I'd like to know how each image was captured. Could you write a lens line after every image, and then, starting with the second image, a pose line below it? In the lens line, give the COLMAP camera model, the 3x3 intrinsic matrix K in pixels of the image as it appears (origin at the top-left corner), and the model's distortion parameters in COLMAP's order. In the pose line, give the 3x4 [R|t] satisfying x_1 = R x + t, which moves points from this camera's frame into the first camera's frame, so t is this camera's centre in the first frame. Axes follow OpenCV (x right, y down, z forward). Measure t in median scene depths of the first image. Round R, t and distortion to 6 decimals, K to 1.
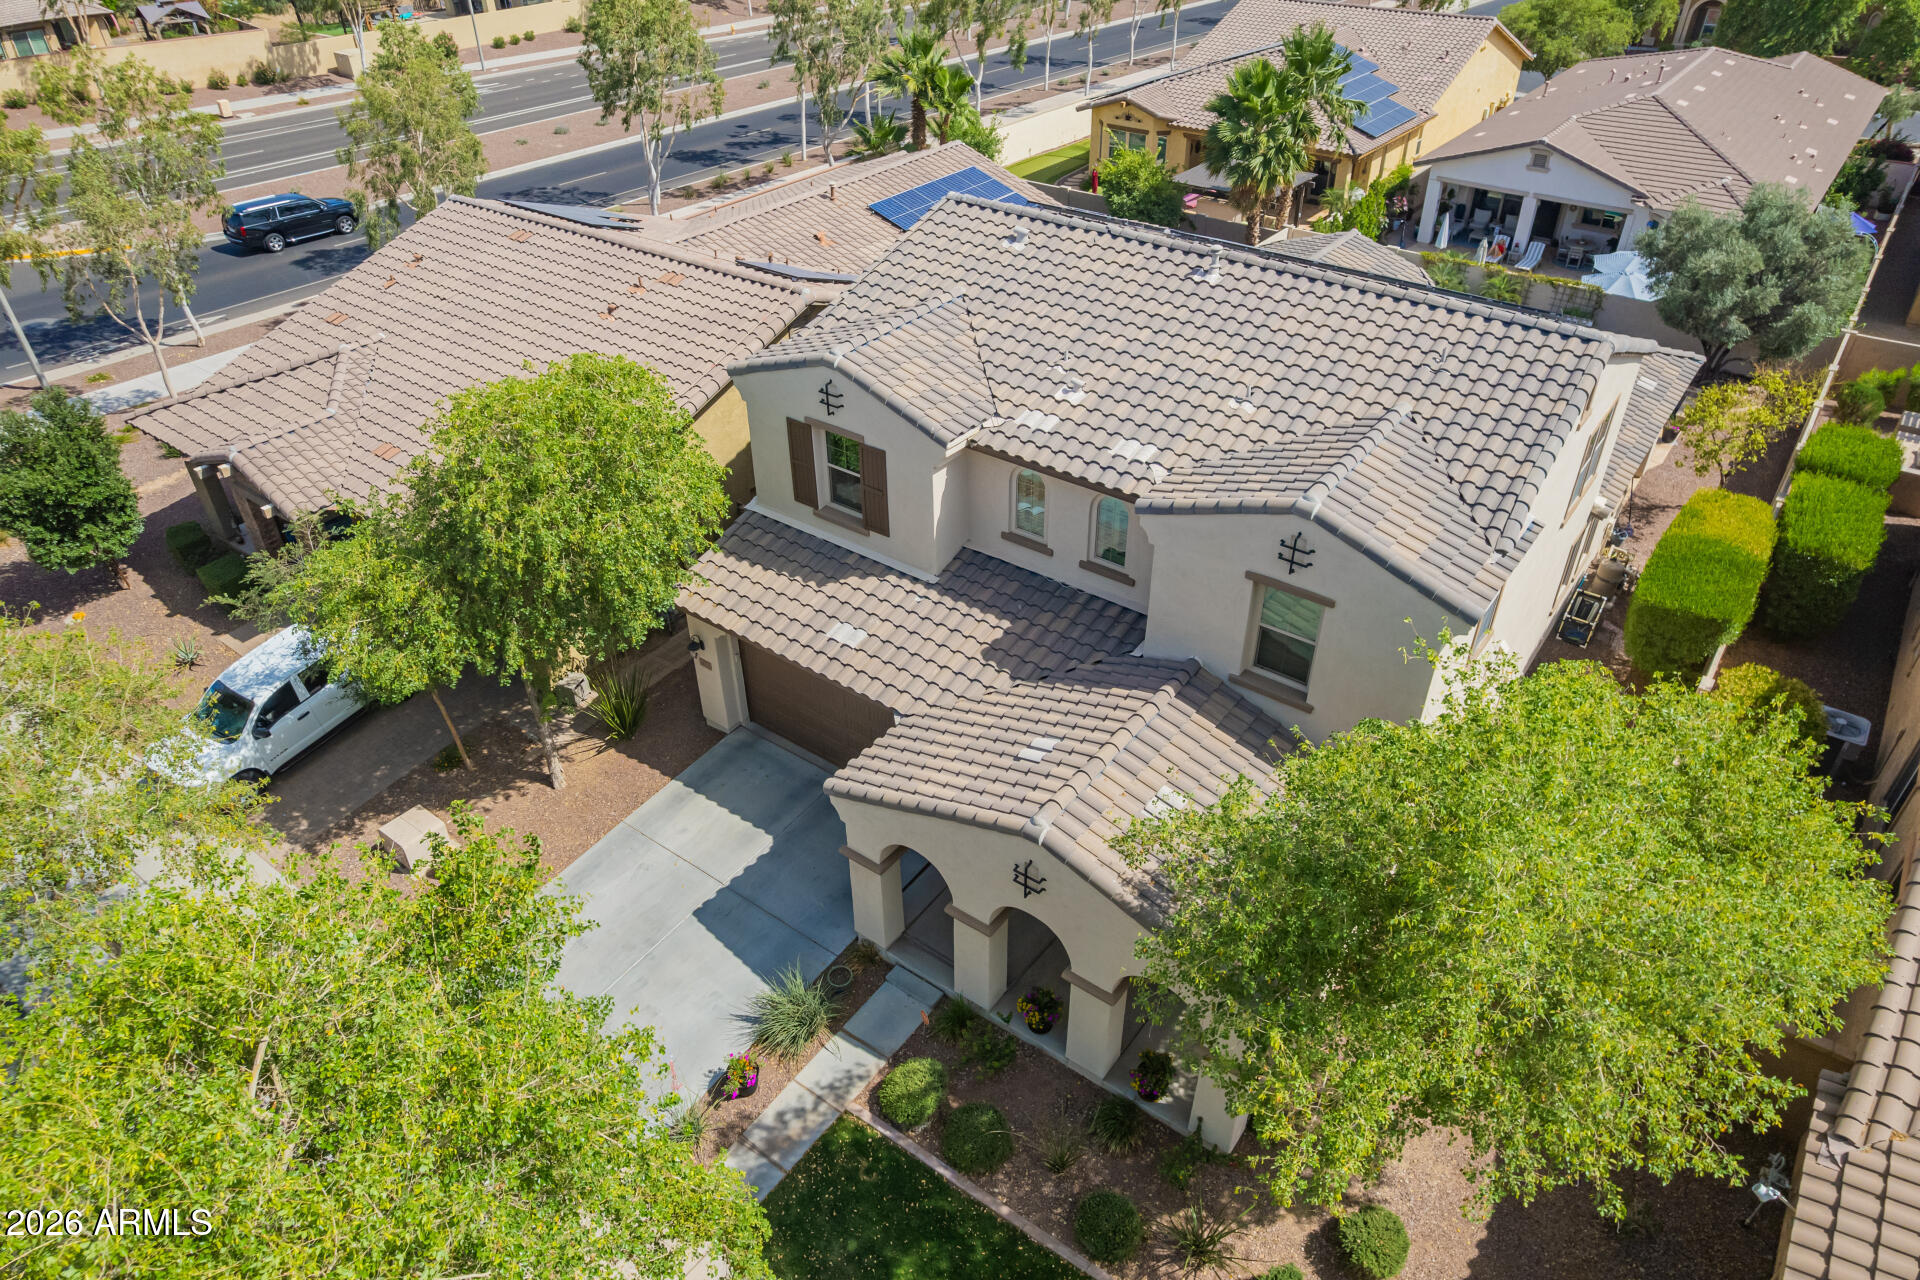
lens RADIAL K [[1227.5, 0, 964.8], [0, 1227.5, 643.9], [0, 0, 1]] dist [-0.058092, 0.043055]
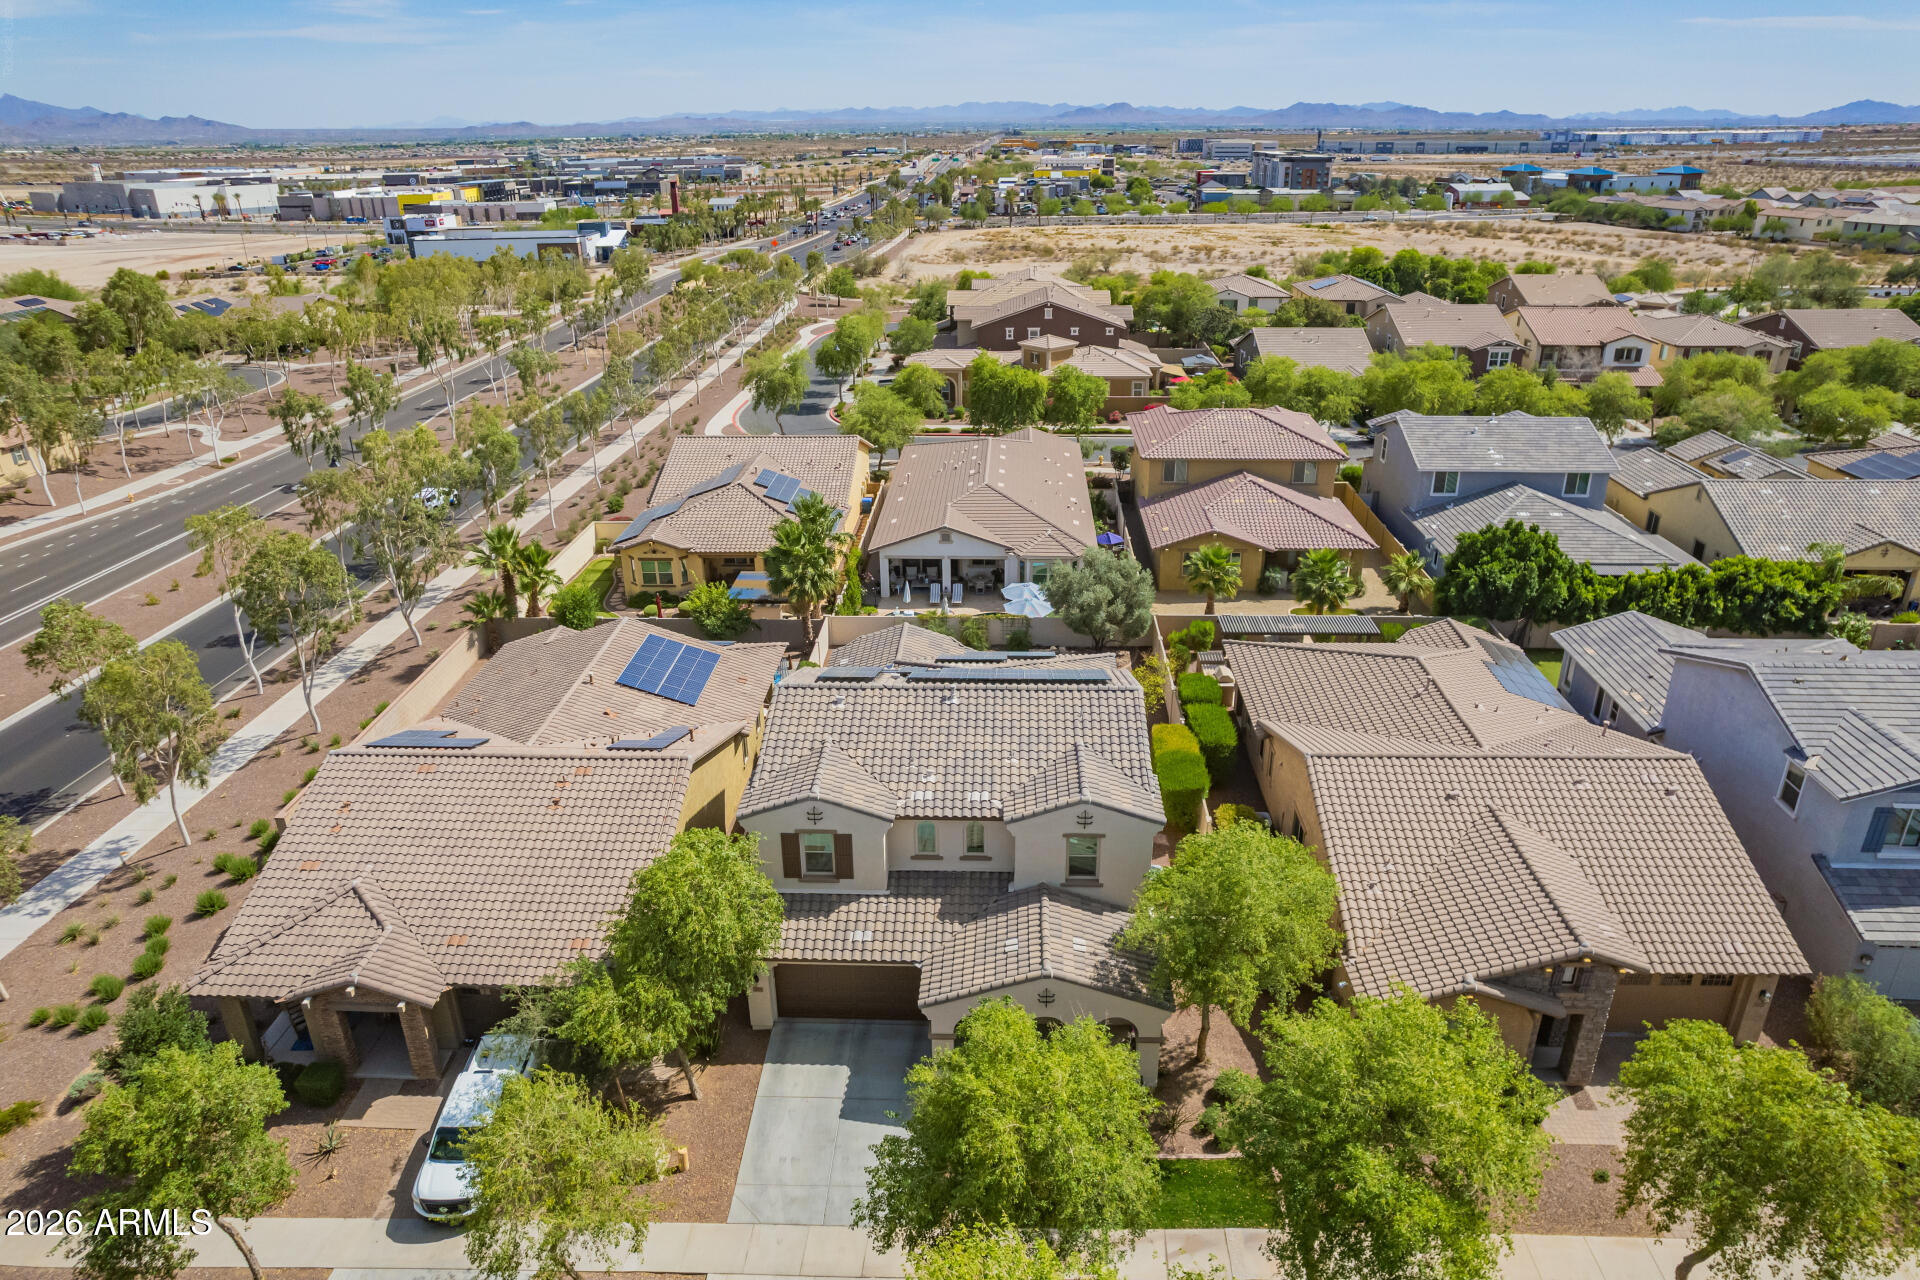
lens RADIAL K [[1205.2, 0, 967.7], [0, 1205.2, 652.8], [0, 0, 1]] dist [-0.054067, 0.036905]
pose [[0.826986, -0.229292, 0.513341, -0.772243], [0.335109, 0.934169, -0.122596, -0.126711], [-0.451437, 0.273410, 0.849383, -0.697715]]
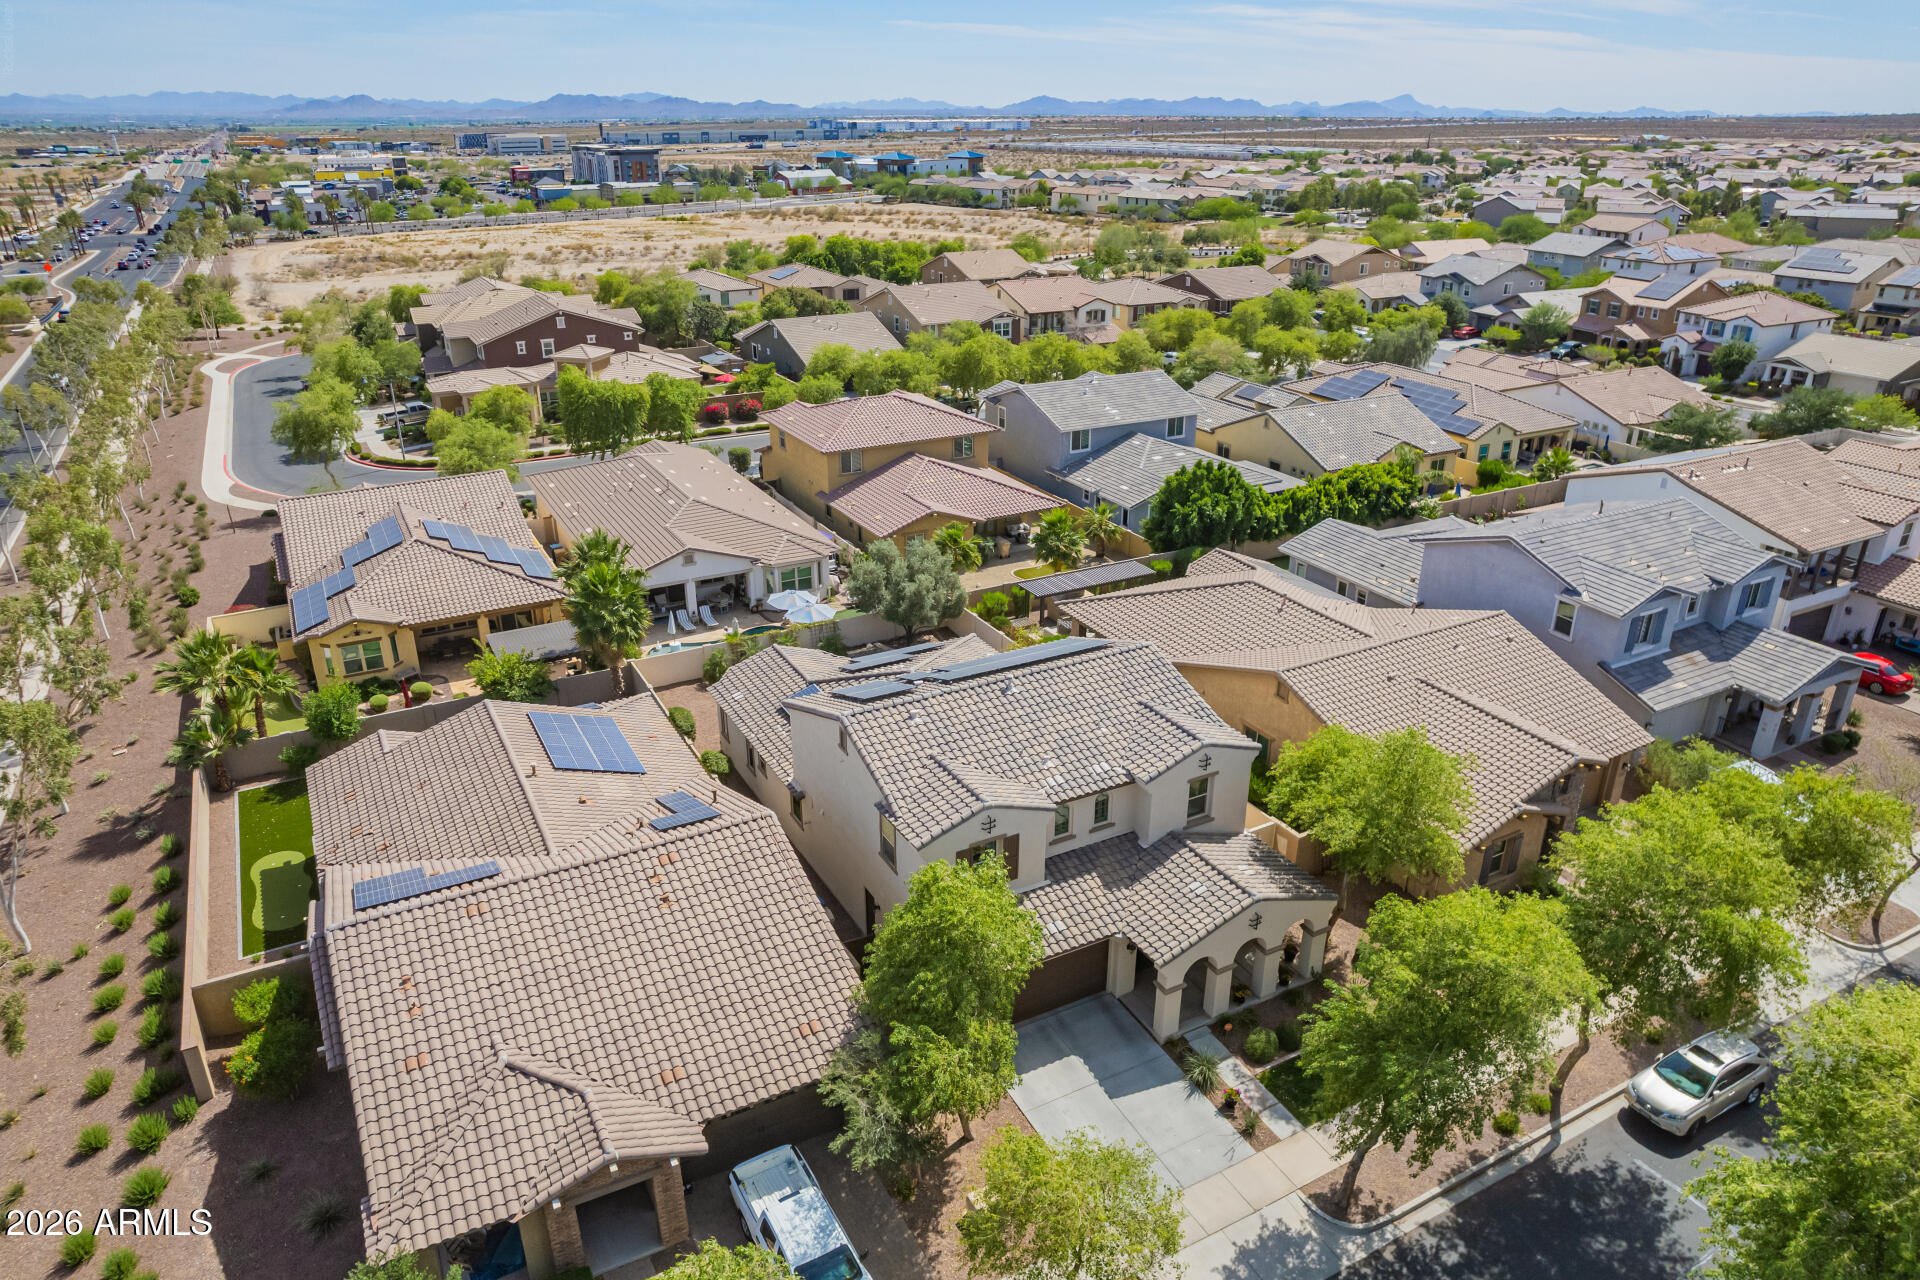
lens RADIAL K [[1227.5, 0, 964.8], [0, 1227.5, 643.9], [0, 0, 1]] dist [-0.058092, 0.043055]
pose [[0.429842, -0.357568, 0.829084, -1.503825], [0.532000, 0.842220, 0.087416, -0.590387], [-0.729528, 0.403497, 0.552248, -0.095658]]
